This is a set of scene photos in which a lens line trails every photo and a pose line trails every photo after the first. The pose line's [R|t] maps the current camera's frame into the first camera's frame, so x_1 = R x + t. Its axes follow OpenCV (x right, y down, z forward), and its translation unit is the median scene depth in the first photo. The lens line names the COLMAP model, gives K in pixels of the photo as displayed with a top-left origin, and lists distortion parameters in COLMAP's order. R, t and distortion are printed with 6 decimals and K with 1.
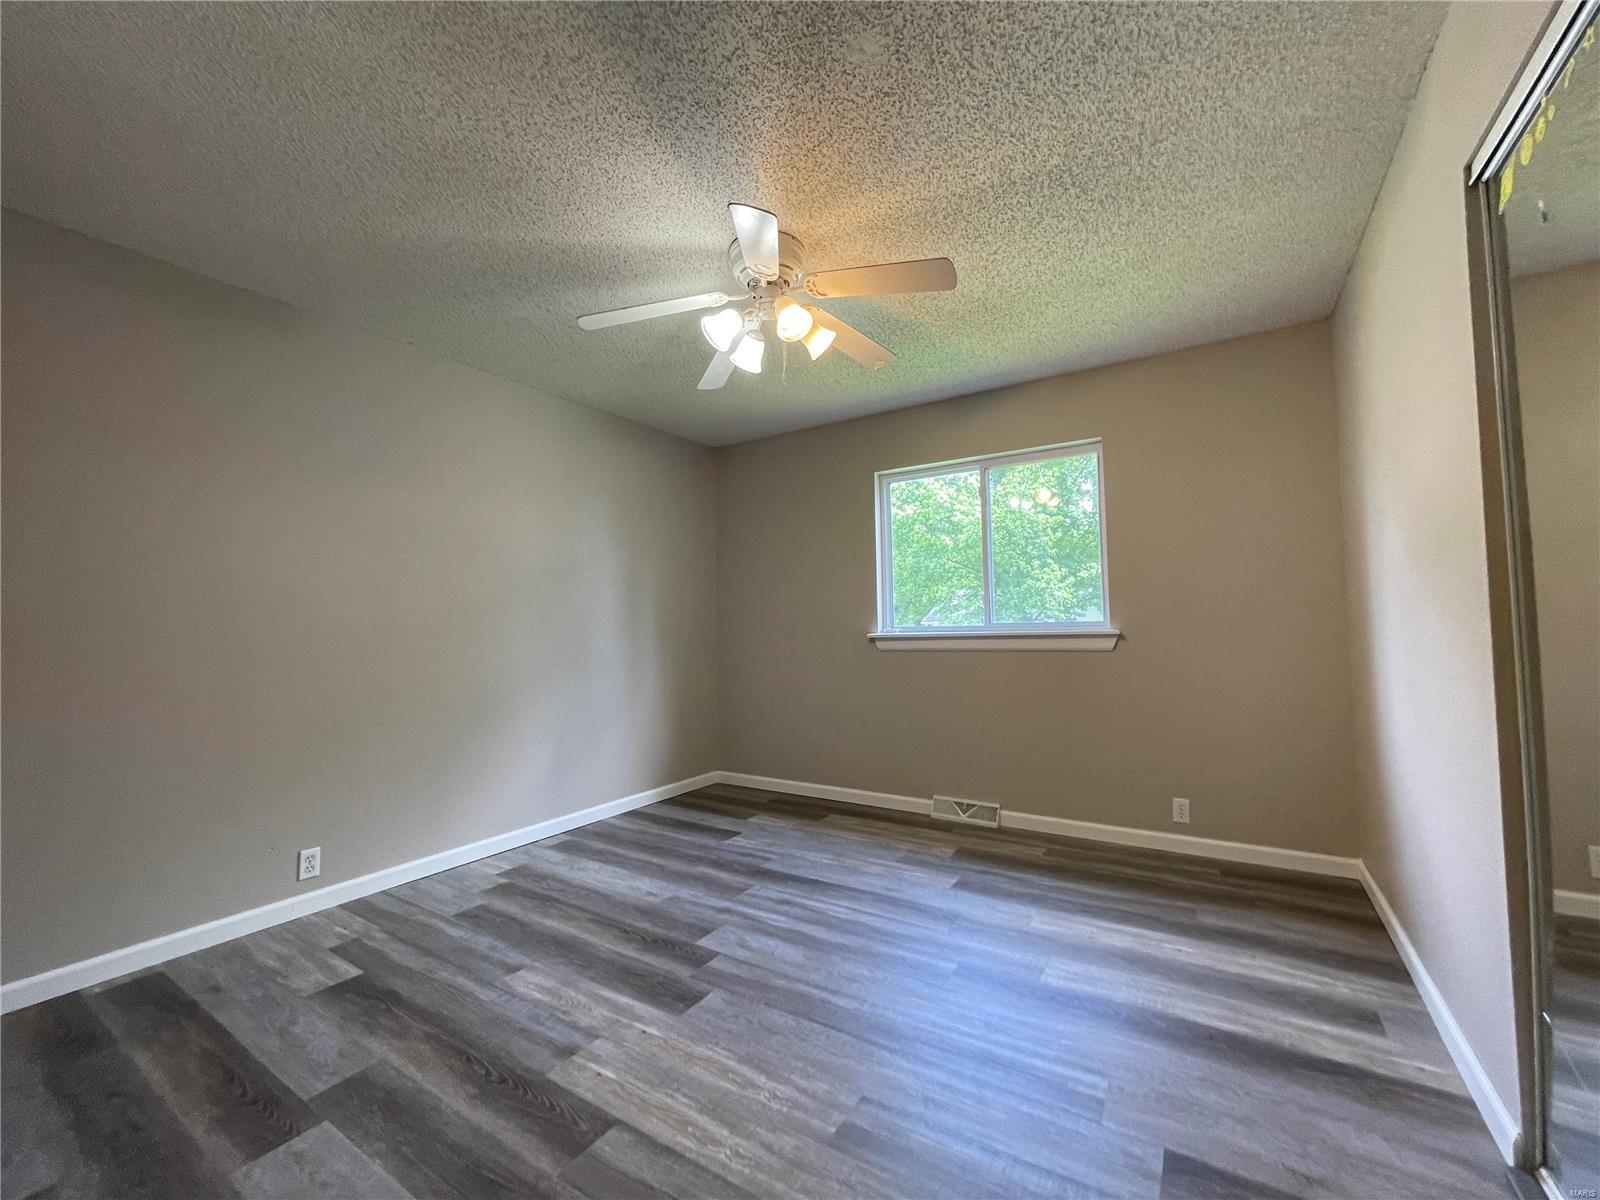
lens RADIAL K [[652.1, 0, 800.0], [0, 652.1, 600.0], [0, 0, 1]] dist [-0.003359, -0.000365]
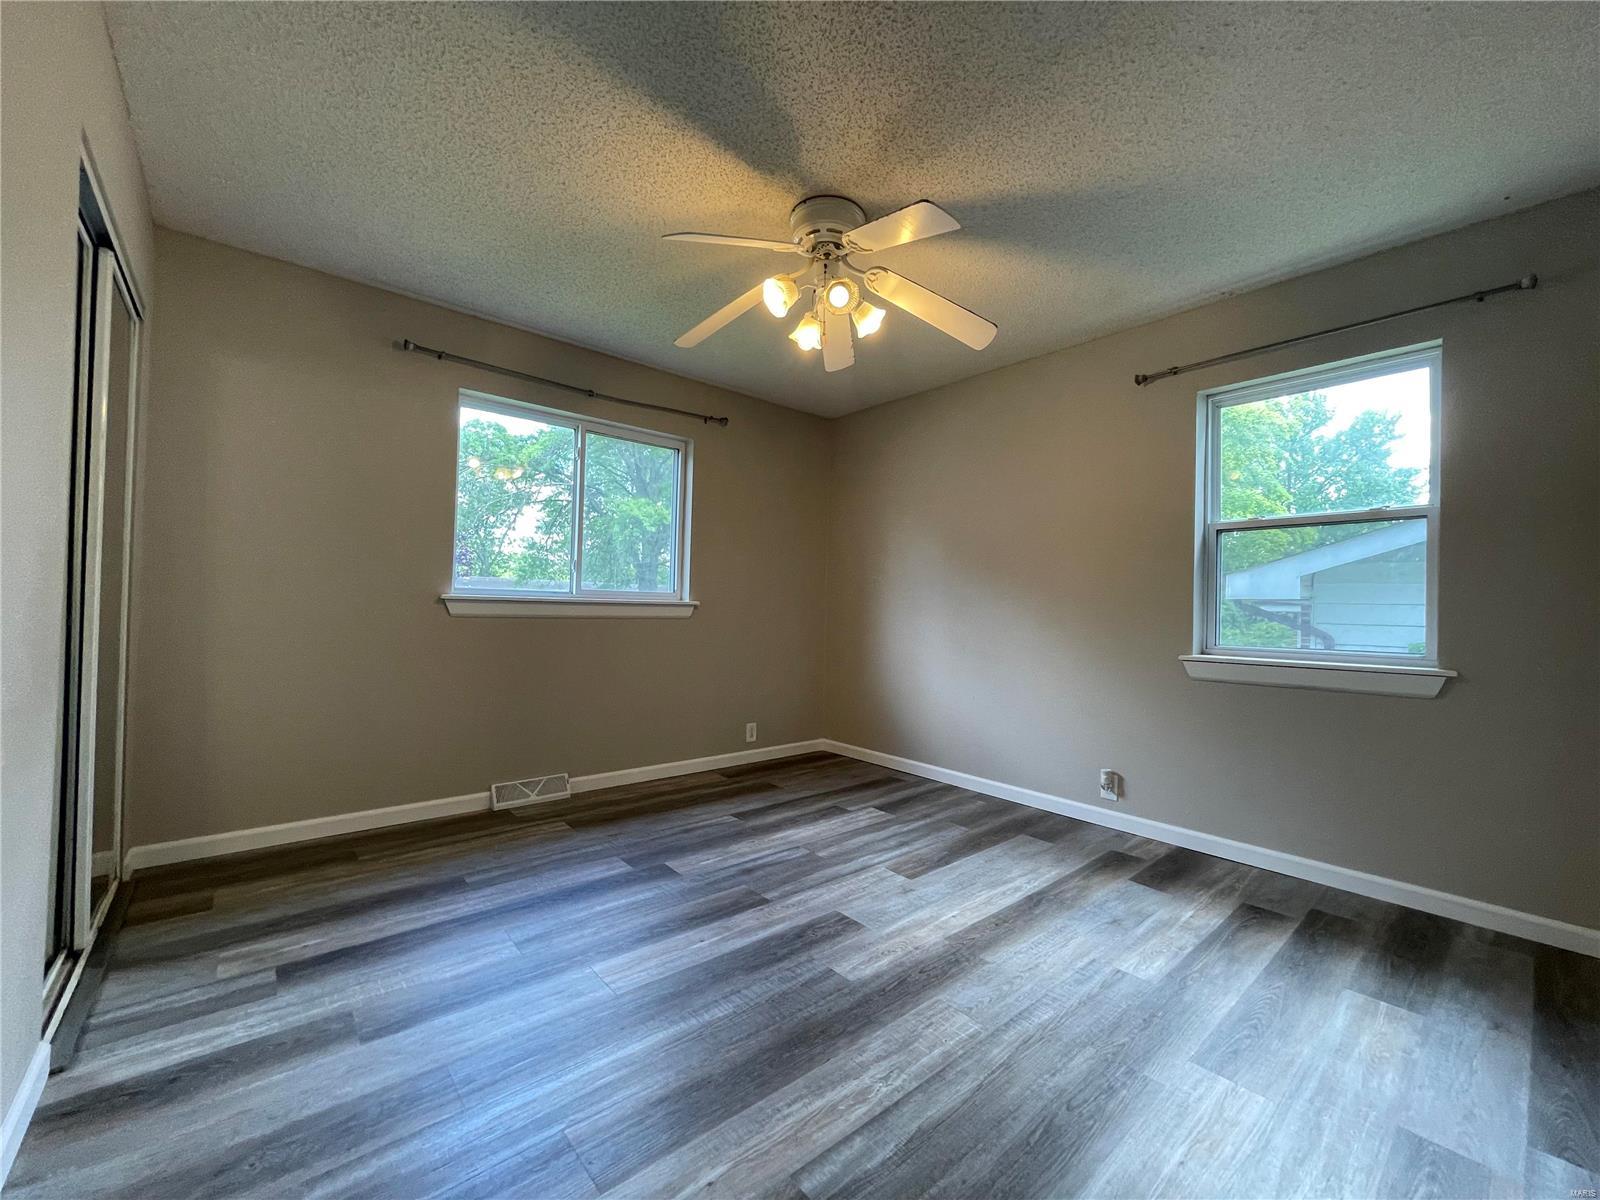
lens RADIAL K [[652.1, 0, 800.0], [0, 652.1, 600.0], [0, 0, 1]] dist [-0.003359, -0.000365]
pose [[0.286770, 0.041062, 0.957119, -0.551416], [-0.076777, 0.996852, -0.019763, 0.046516], [-0.954918, -0.067817, 0.289020, 0.406130]]
